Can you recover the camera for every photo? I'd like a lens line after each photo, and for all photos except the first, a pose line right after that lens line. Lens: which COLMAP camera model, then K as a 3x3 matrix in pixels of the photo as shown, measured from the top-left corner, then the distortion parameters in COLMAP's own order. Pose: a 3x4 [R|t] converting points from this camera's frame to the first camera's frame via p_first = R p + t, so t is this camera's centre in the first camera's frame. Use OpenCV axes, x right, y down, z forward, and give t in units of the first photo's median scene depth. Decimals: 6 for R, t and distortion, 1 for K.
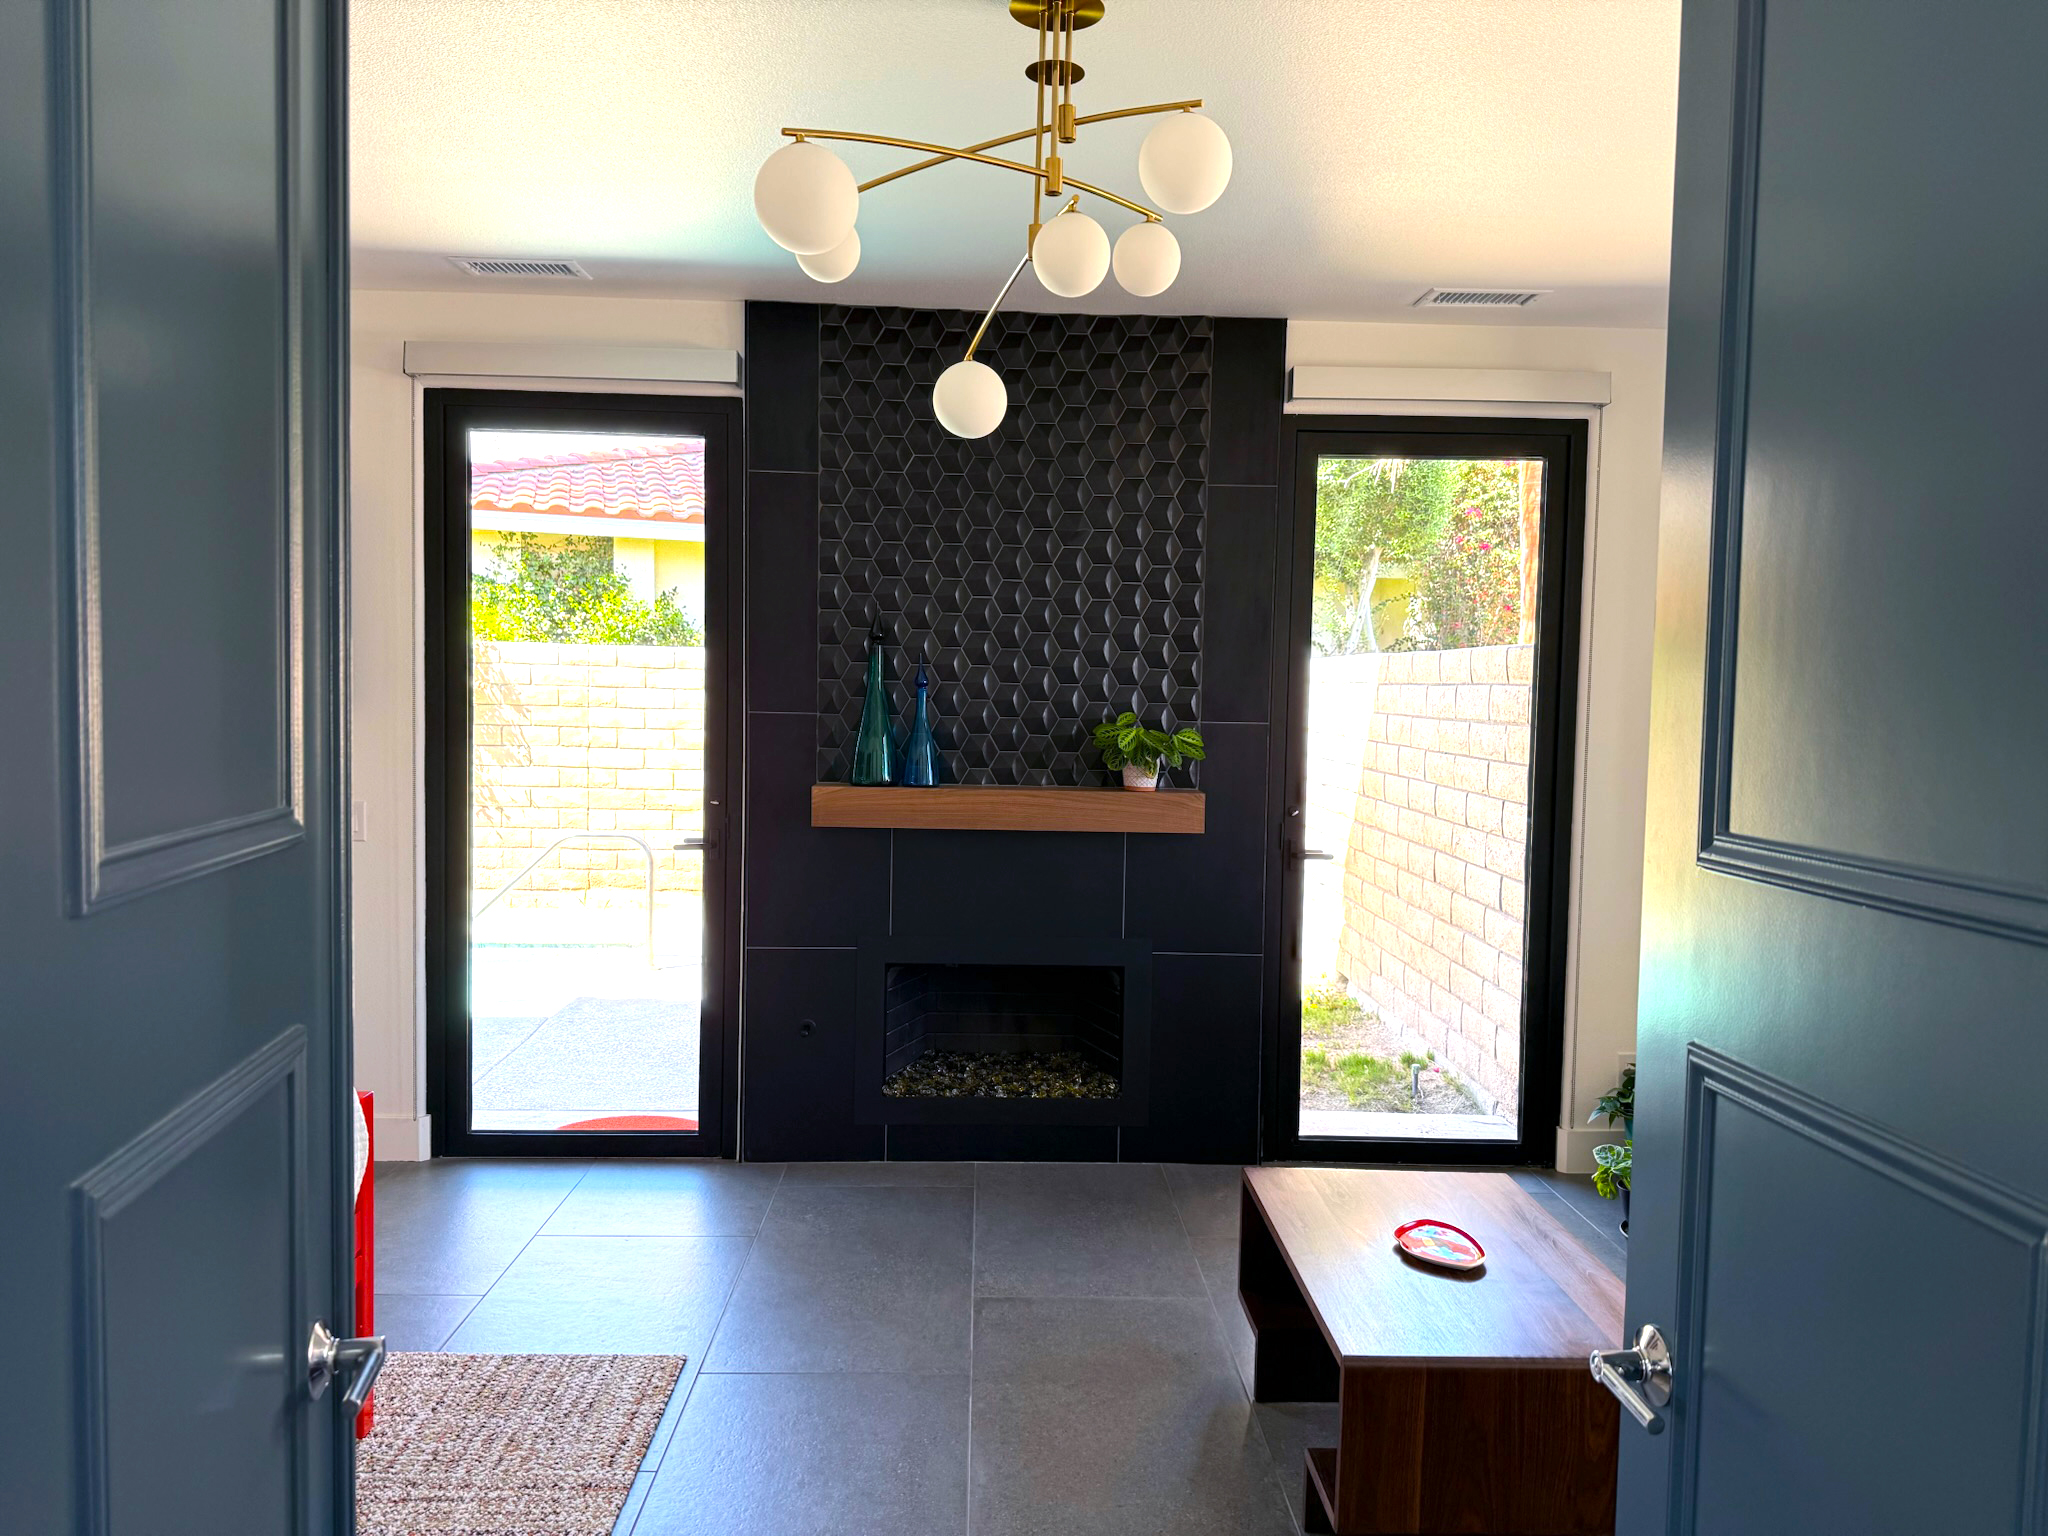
lens RADIAL K [[1453.1, 0, 1024.0], [0, 1453.1, 768.0], [0, 0, 1]] dist [0.142581, -0.002195]
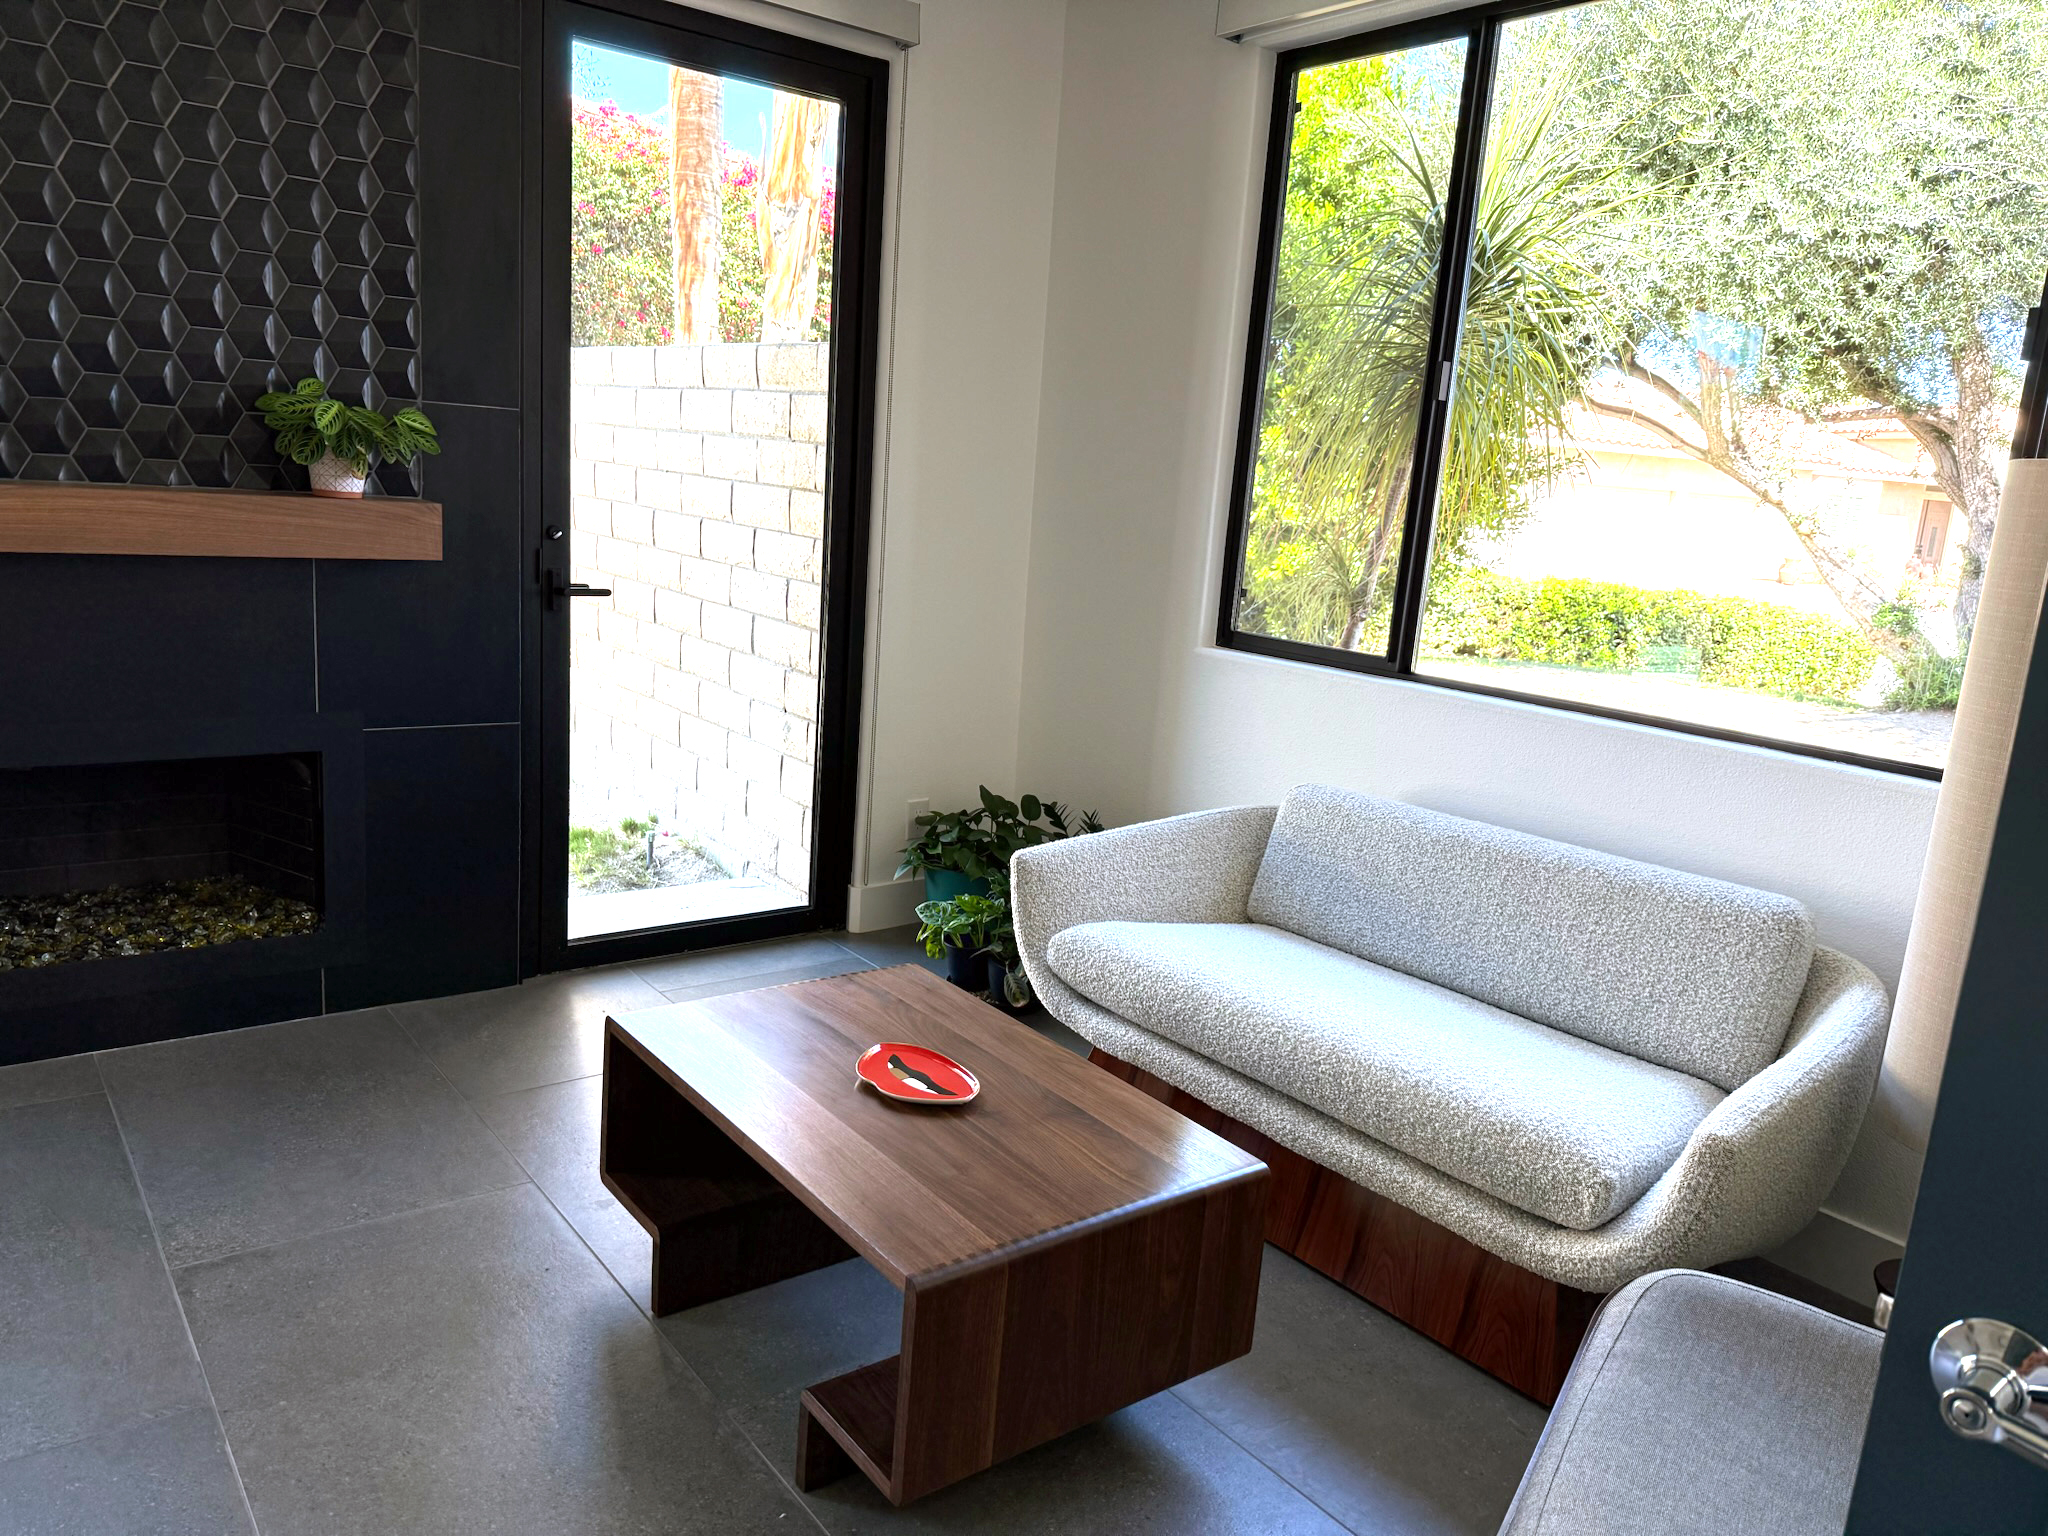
lens RADIAL K [[1455.2, 0, 1024.0], [0, 1455.2, 768.0], [0, 0, 1]] dist [-0.000406, -0.005570]
pose [[0.805580, -0.081375, 0.586872, -0.071230], [-0.023465, 0.985364, 0.168840, 0.017632], [-0.592022, -0.149785, 0.791881, 0.243637]]
